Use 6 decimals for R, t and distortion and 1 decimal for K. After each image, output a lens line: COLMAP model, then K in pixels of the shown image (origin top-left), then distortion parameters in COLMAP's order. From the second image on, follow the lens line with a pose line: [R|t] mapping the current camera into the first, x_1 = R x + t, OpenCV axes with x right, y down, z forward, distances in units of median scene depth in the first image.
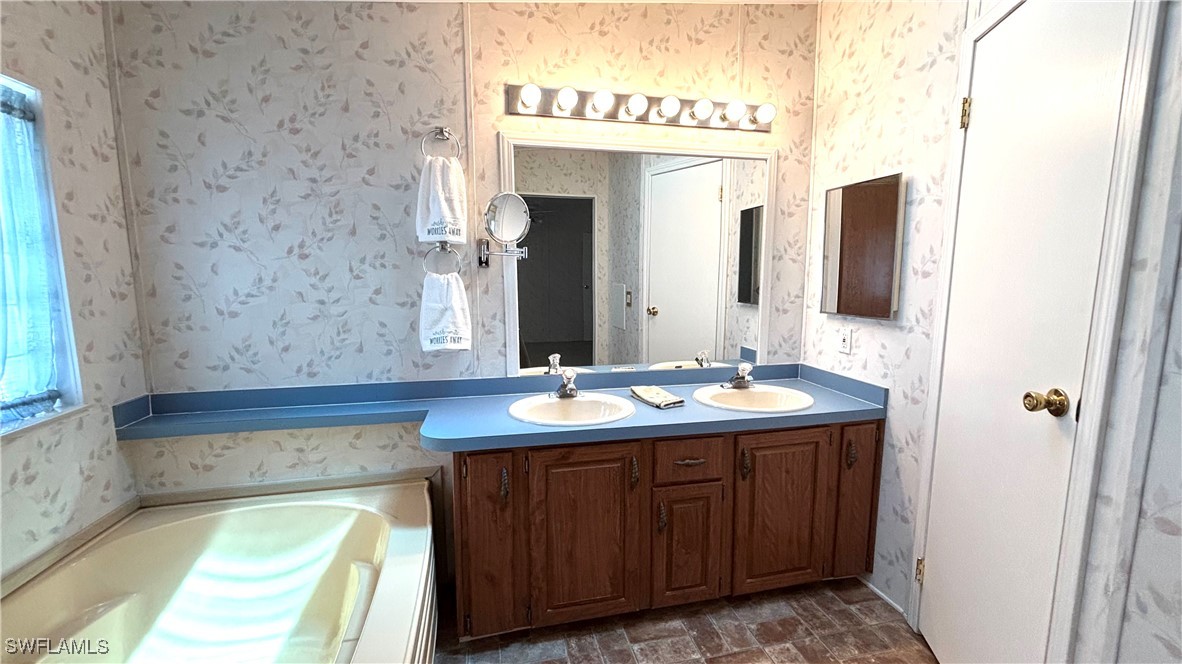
lens RADIAL K [[488.4, 0, 591.0], [0, 488.4, 332.0], [0, 0, 1]] dist [0.000361, 0.000523]
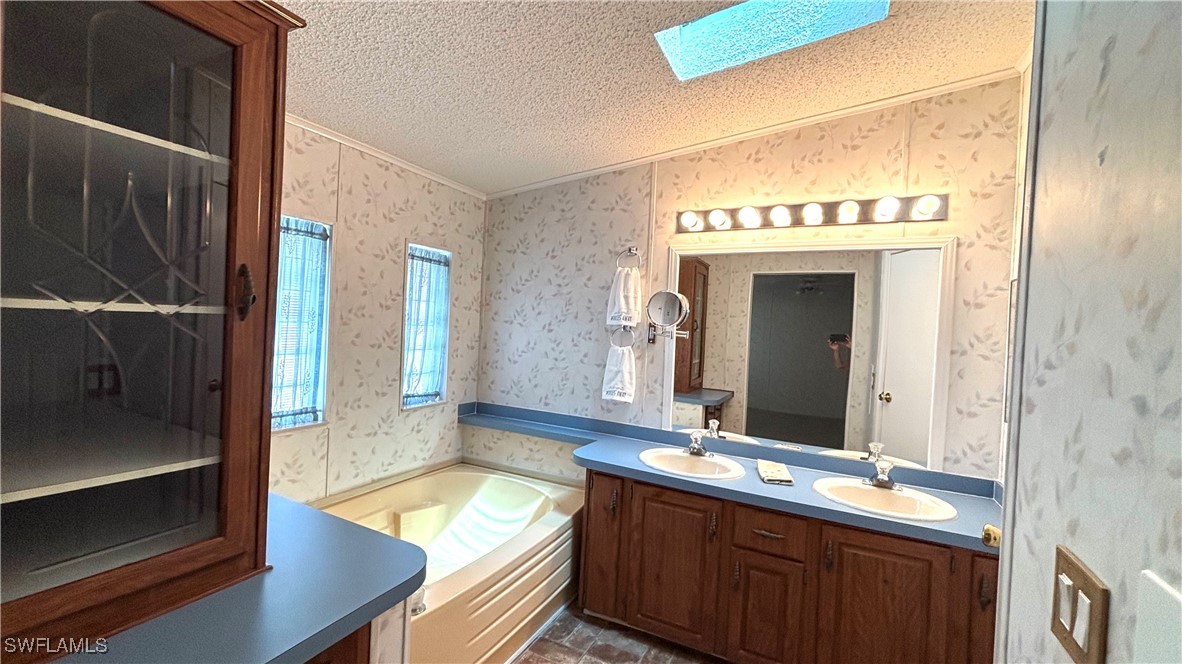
lens RADIAL K [[476.5, 0, 591.0], [0, 476.5, 332.0], [0, 0, 1]] dist [0.011097, -0.000159]
pose [[0.762910, 0.048244, -0.644702, 0.547061], [-0.128442, 0.988644, -0.078010, -0.044482], [0.633618, 0.142322, 0.760443, -0.123447]]
